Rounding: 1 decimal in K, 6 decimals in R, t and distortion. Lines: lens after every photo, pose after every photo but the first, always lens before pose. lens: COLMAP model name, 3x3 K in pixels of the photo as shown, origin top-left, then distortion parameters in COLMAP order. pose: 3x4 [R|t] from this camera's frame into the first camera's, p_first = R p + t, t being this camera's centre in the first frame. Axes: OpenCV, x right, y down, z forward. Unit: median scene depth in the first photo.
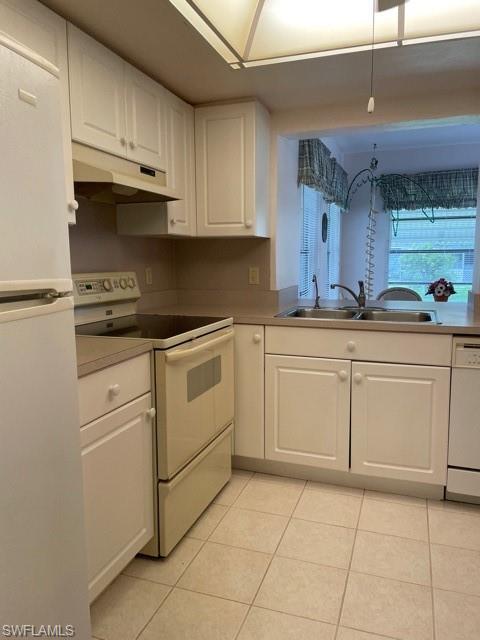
lens RADIAL K [[481.1, 0, 241.7], [0, 481.1, 316.8], [0, 0, 1]] dist [0.102463, -0.143706]
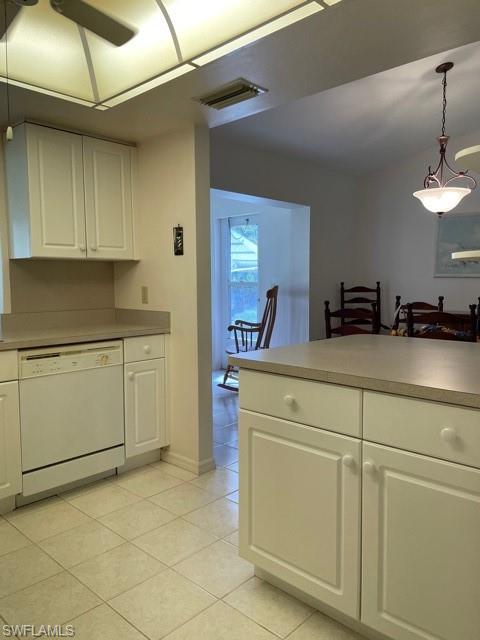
lens RADIAL K [[481.1, 0, 241.7], [0, 481.1, 316.8], [0, 0, 1]] dist [0.102463, -0.143706]
pose [[0.410006, -0.063651, 0.909859, -0.309186], [0.113312, 0.993389, 0.018433, 0.000539], [-0.905017, 0.095540, 0.414508, 0.083152]]
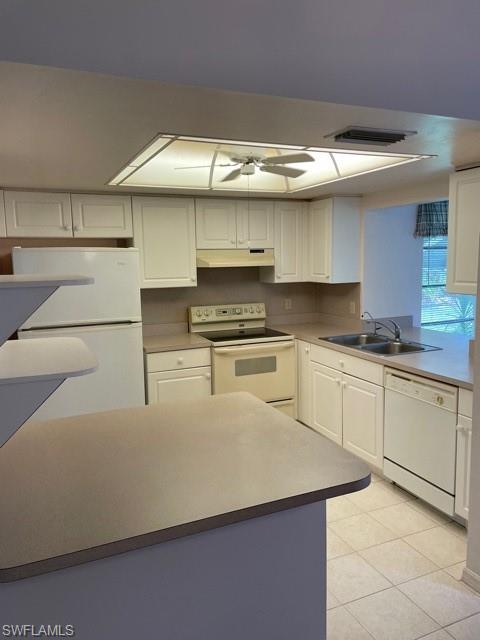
lens RADIAL K [[481.1, 0, 241.7], [0, 481.1, 316.8], [0, 0, 1]] dist [0.102463, -0.143706]
pose [[0.682919, 0.086098, -0.725402, 1.050642], [-0.076722, 0.995991, 0.045986, -0.124885], [0.726454, 0.024250, 0.686788, -0.268206]]
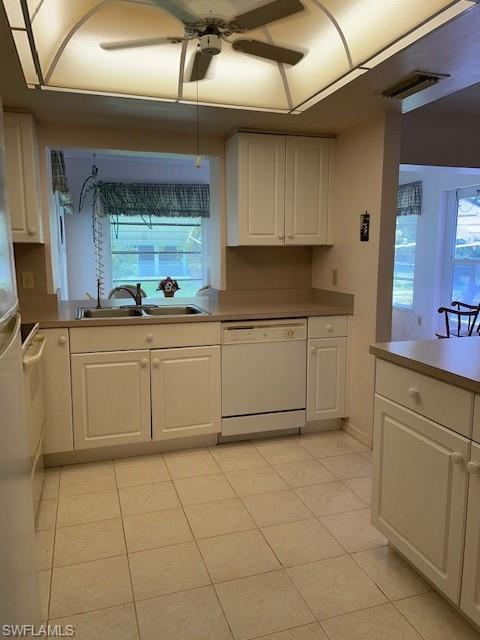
lens RADIAL K [[481.1, 0, 241.7], [0, 481.1, 316.8], [0, 0, 1]] dist [0.102463, -0.143706]
pose [[0.794245, -0.077470, 0.602639, -0.302852], [0.069830, 0.996905, 0.036122, -0.018835], [-0.603572, 0.013393, 0.797196, -0.105229]]
